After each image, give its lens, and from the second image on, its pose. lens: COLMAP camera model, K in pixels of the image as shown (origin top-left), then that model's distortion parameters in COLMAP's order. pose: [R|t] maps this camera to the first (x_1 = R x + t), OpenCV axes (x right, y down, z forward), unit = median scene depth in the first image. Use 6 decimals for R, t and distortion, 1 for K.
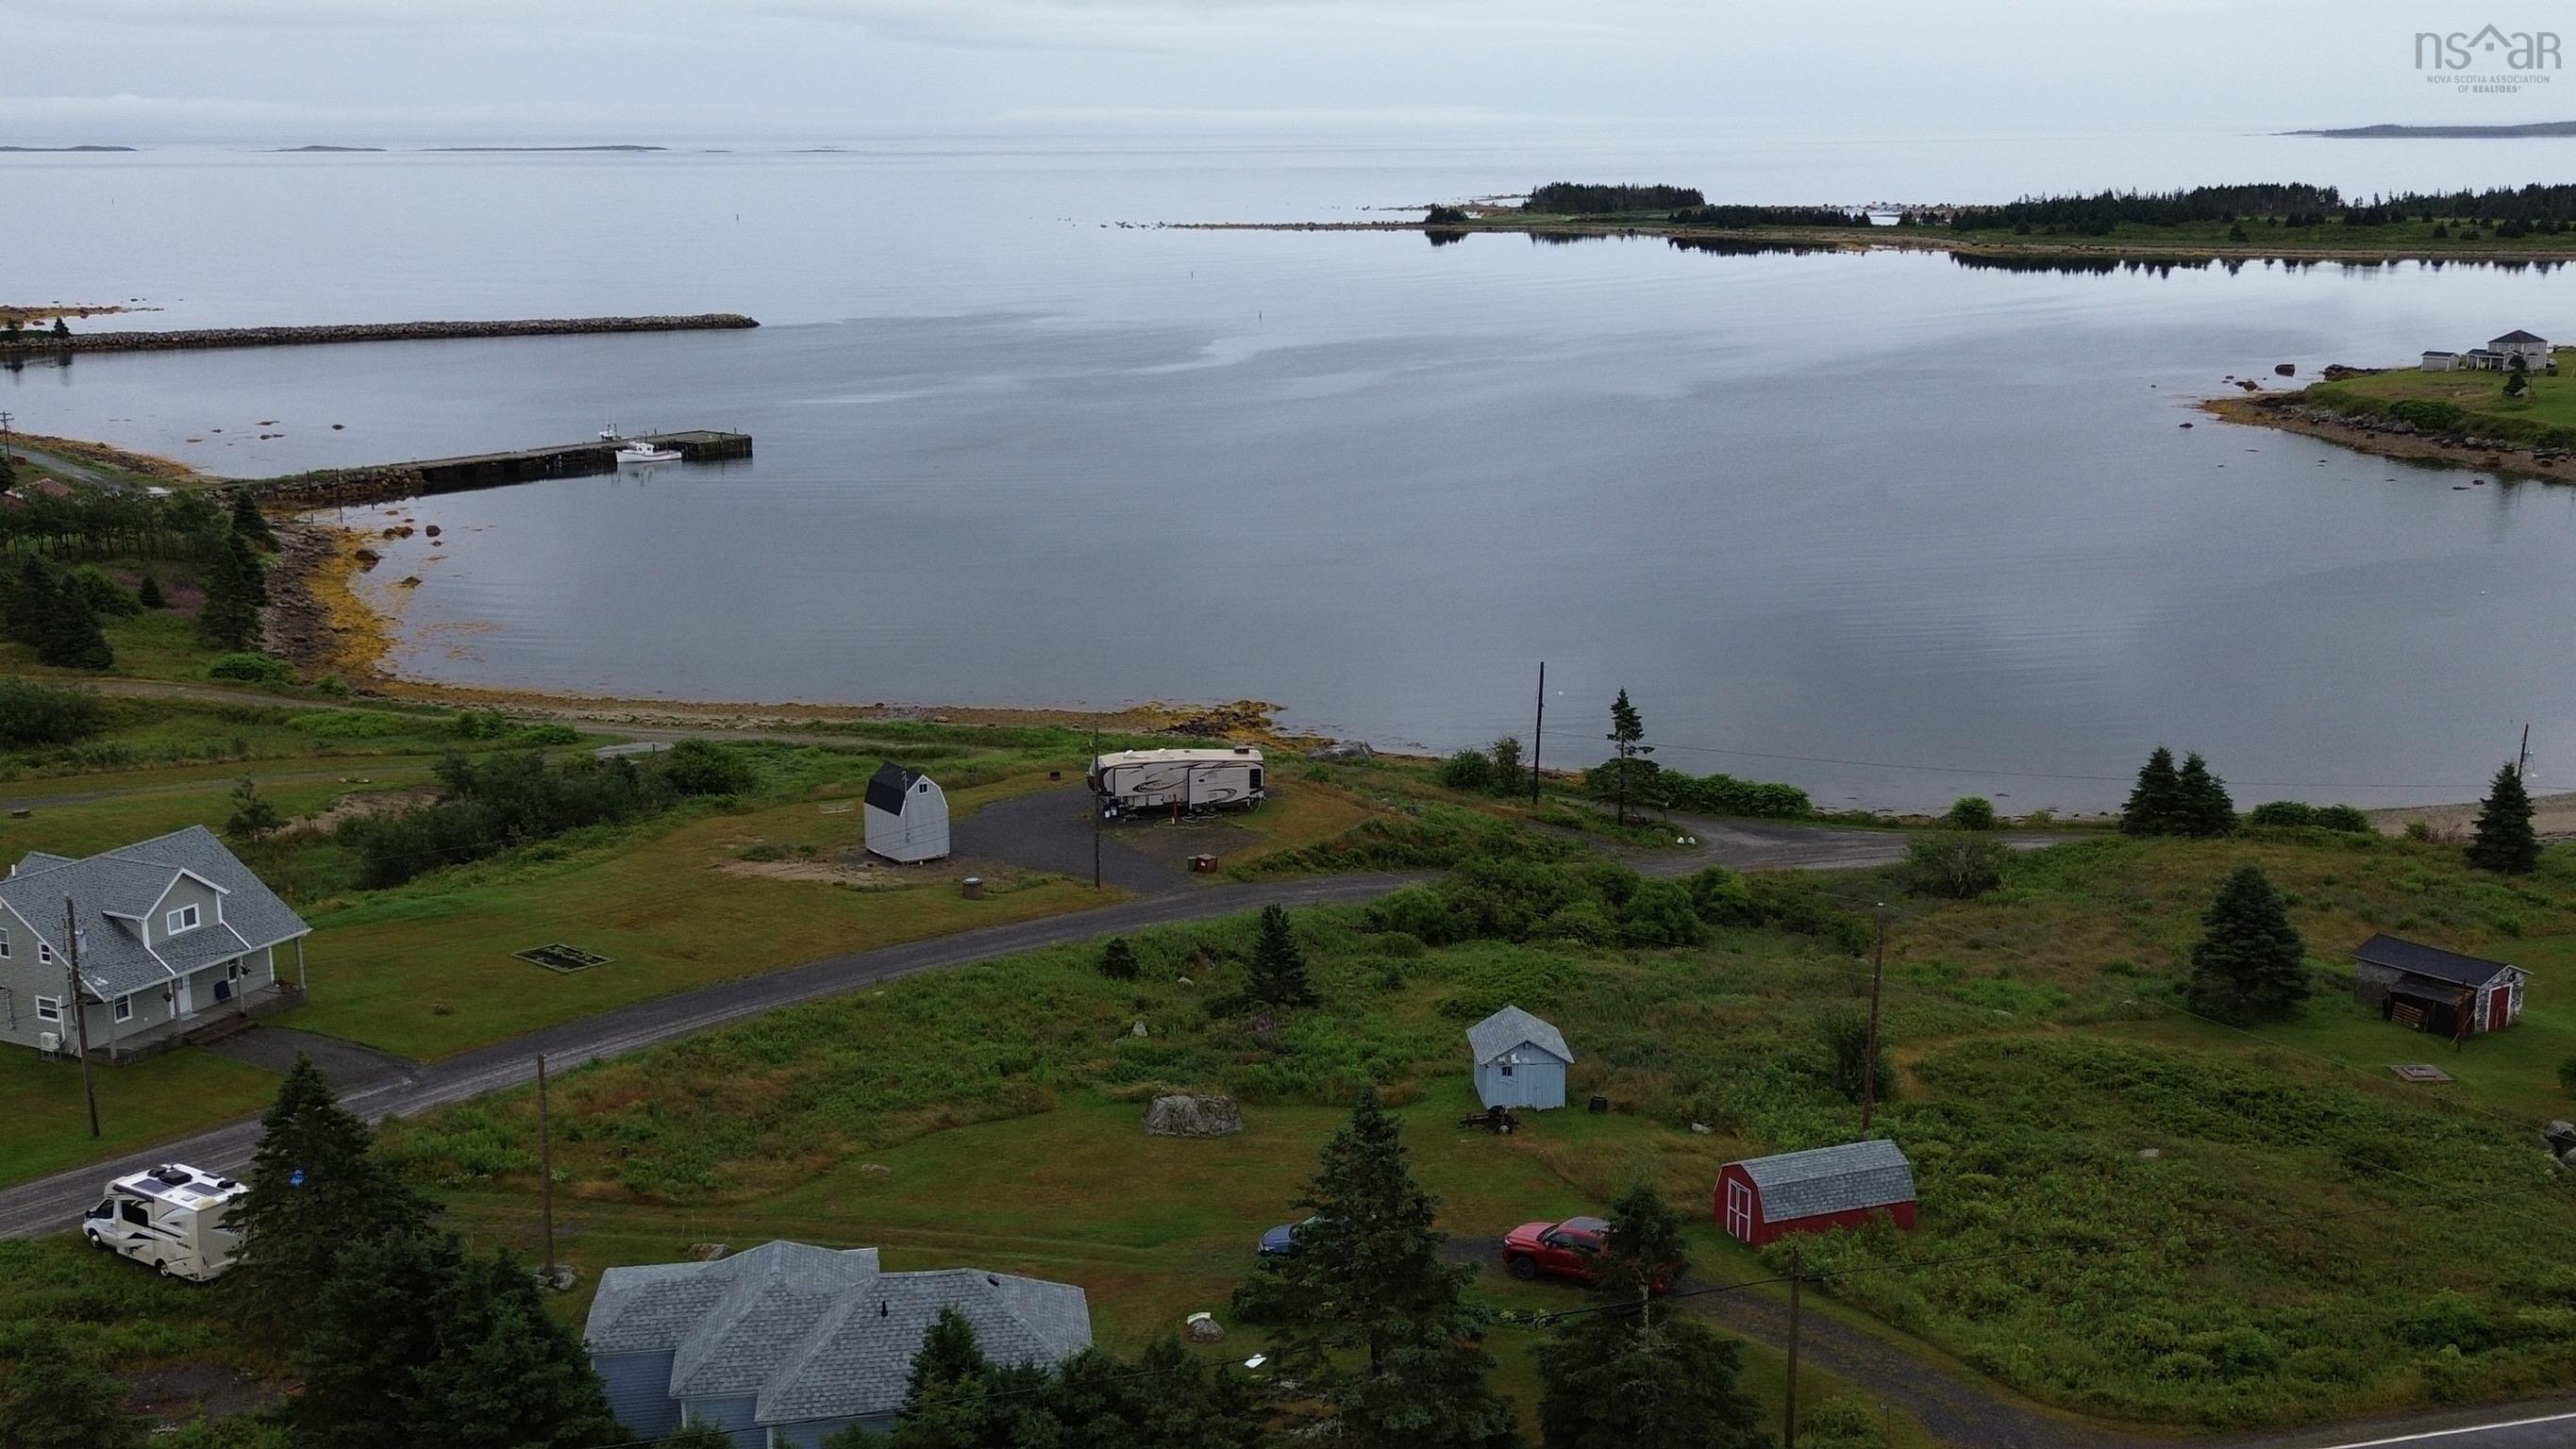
lens RADIAL K [[2634.8, 0, 1283.6], [0, 2634.8, 693.9], [0, 0, 1]] dist [0.168948, -0.397305]
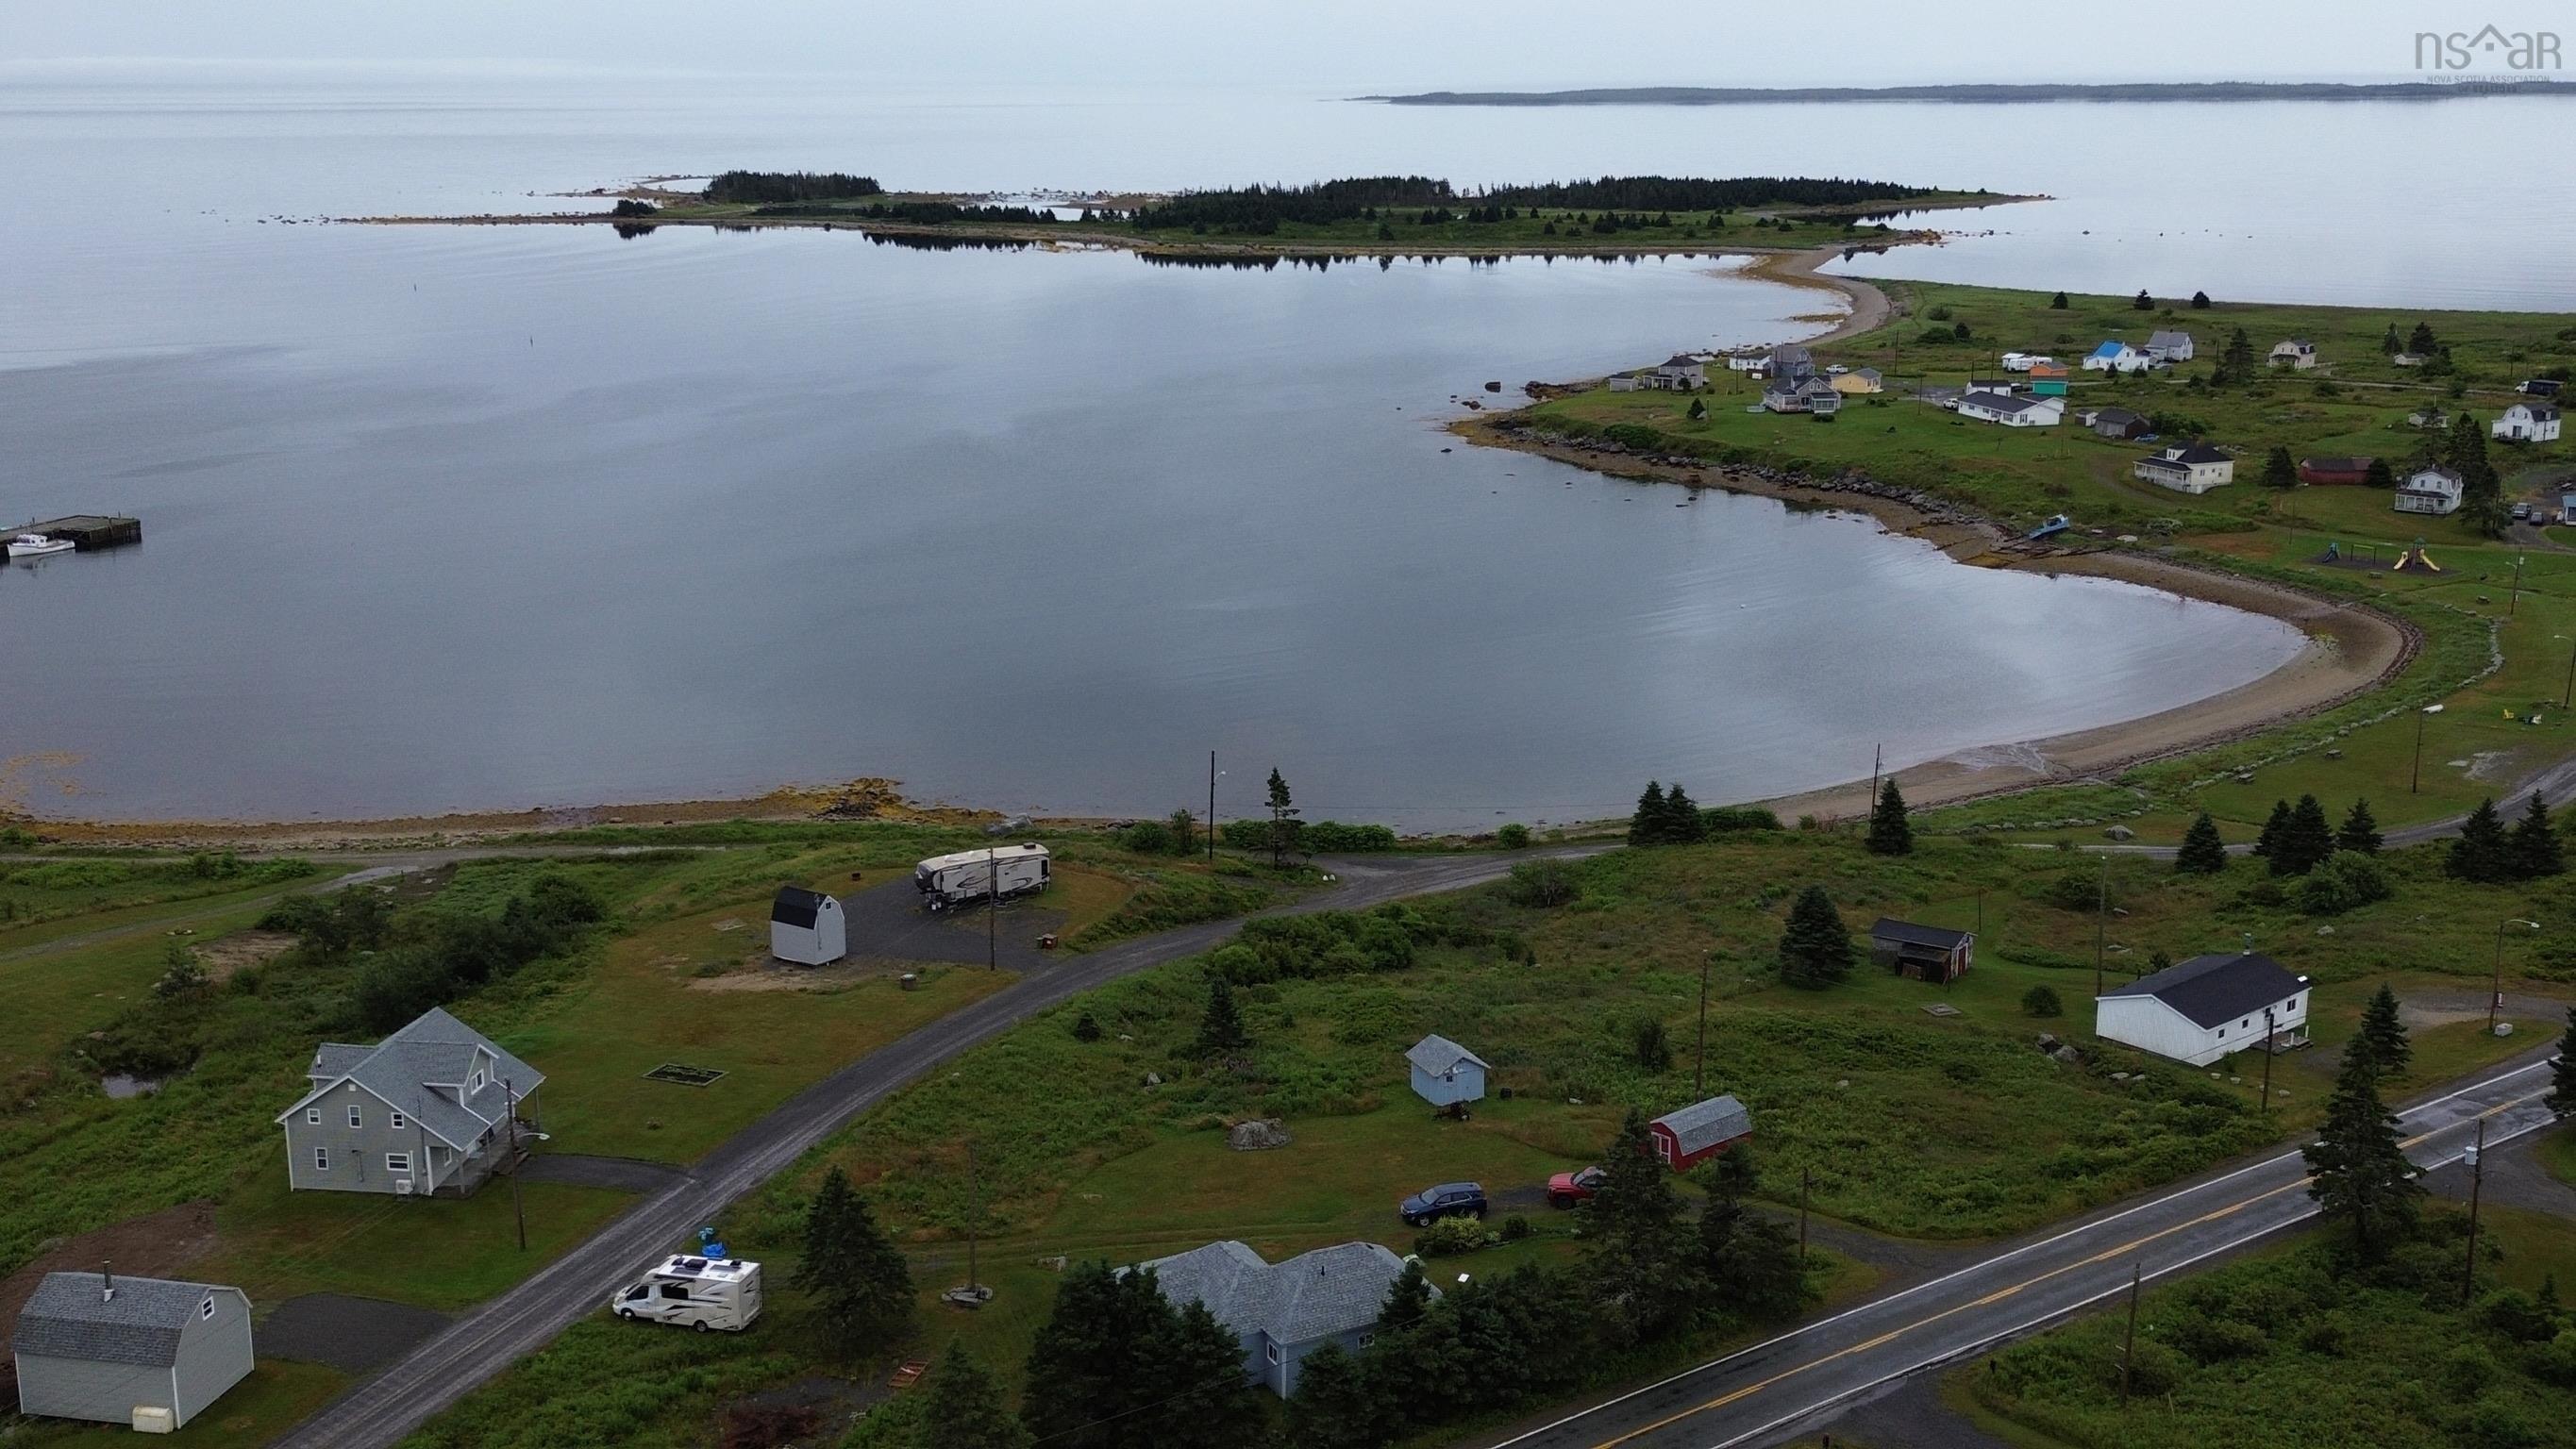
lens RADIAL K [[2630.4, 0, 1285.7], [0, 2630.4, 707.4], [0, 0, 1]] dist [0.173692, -0.453960]
pose [[0.946077, -0.073762, 0.315433, -0.298852], [0.066659, 0.997221, 0.033264, -0.080891], [-0.317010, -0.010444, 0.948365, -0.257138]]
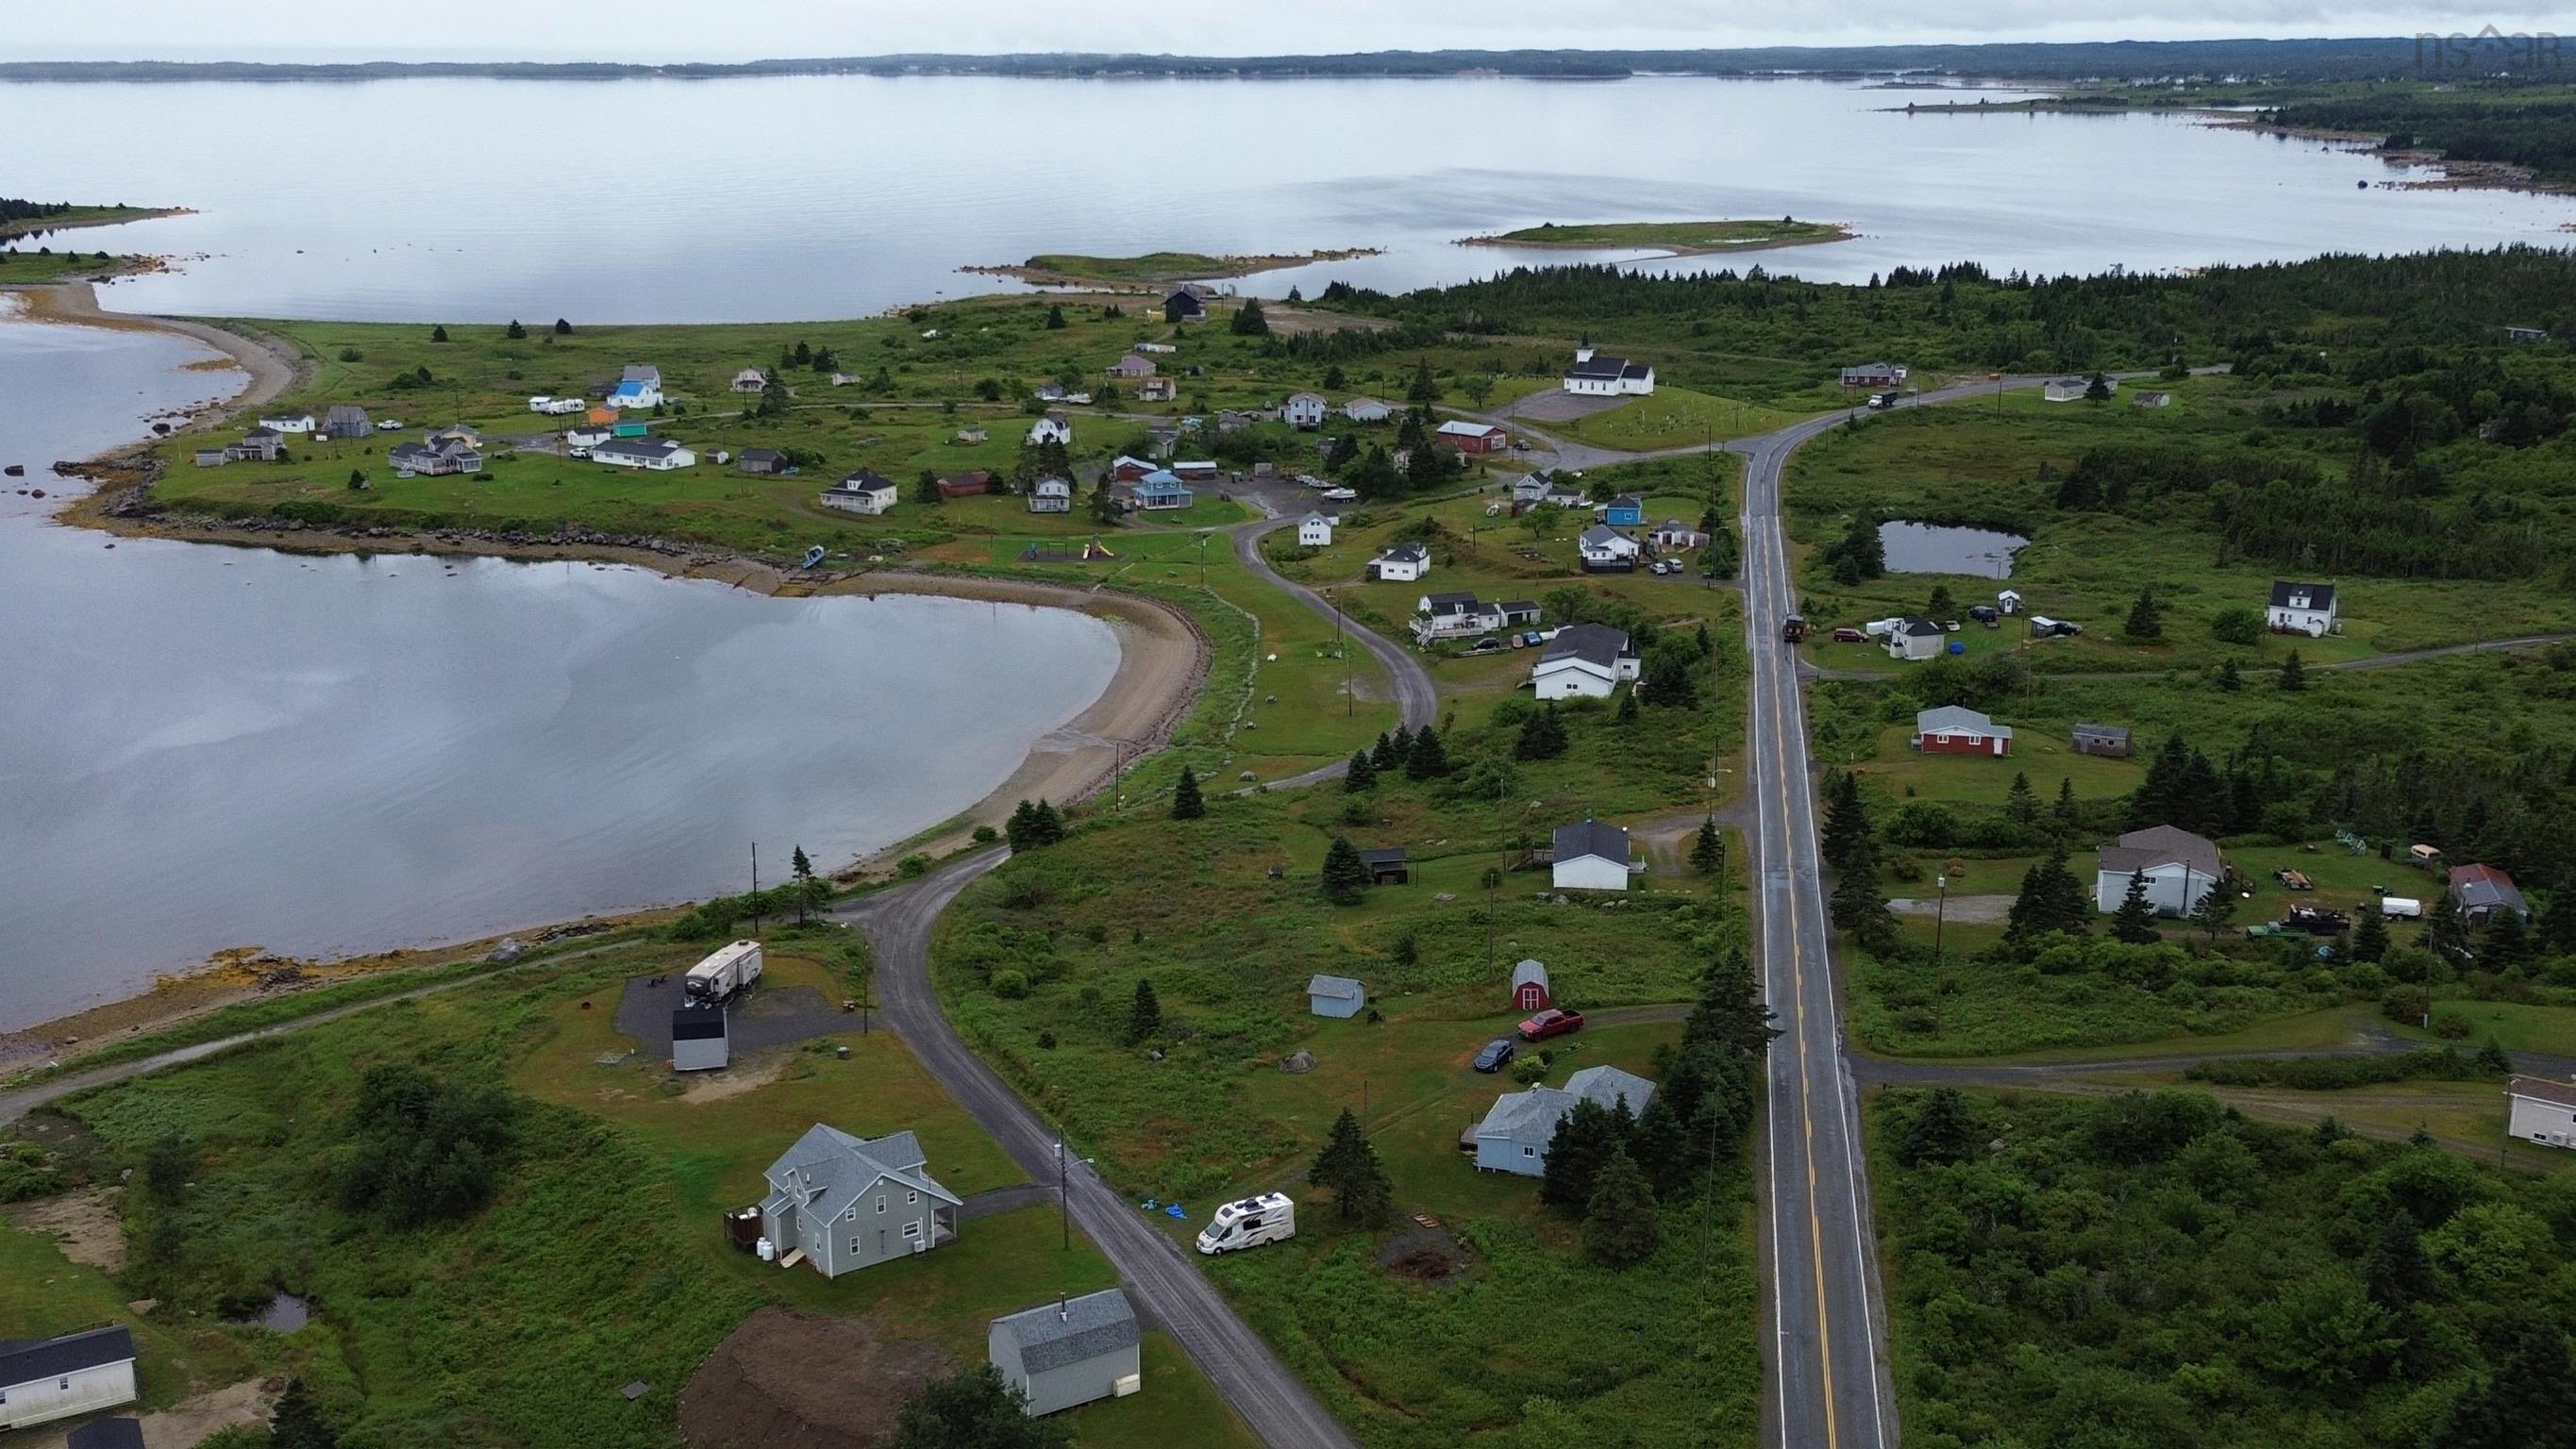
lens RADIAL K [[2630.4, 0, 1285.7], [0, 2630.4, 707.4], [0, 0, 1]] dist [0.173692, -0.453960]
pose [[0.477086, -0.210180, 0.853354, -1.166540], [0.181349, 0.973629, 0.138416, -0.271492], [-0.859942, 0.088719, 0.502621, -0.067337]]
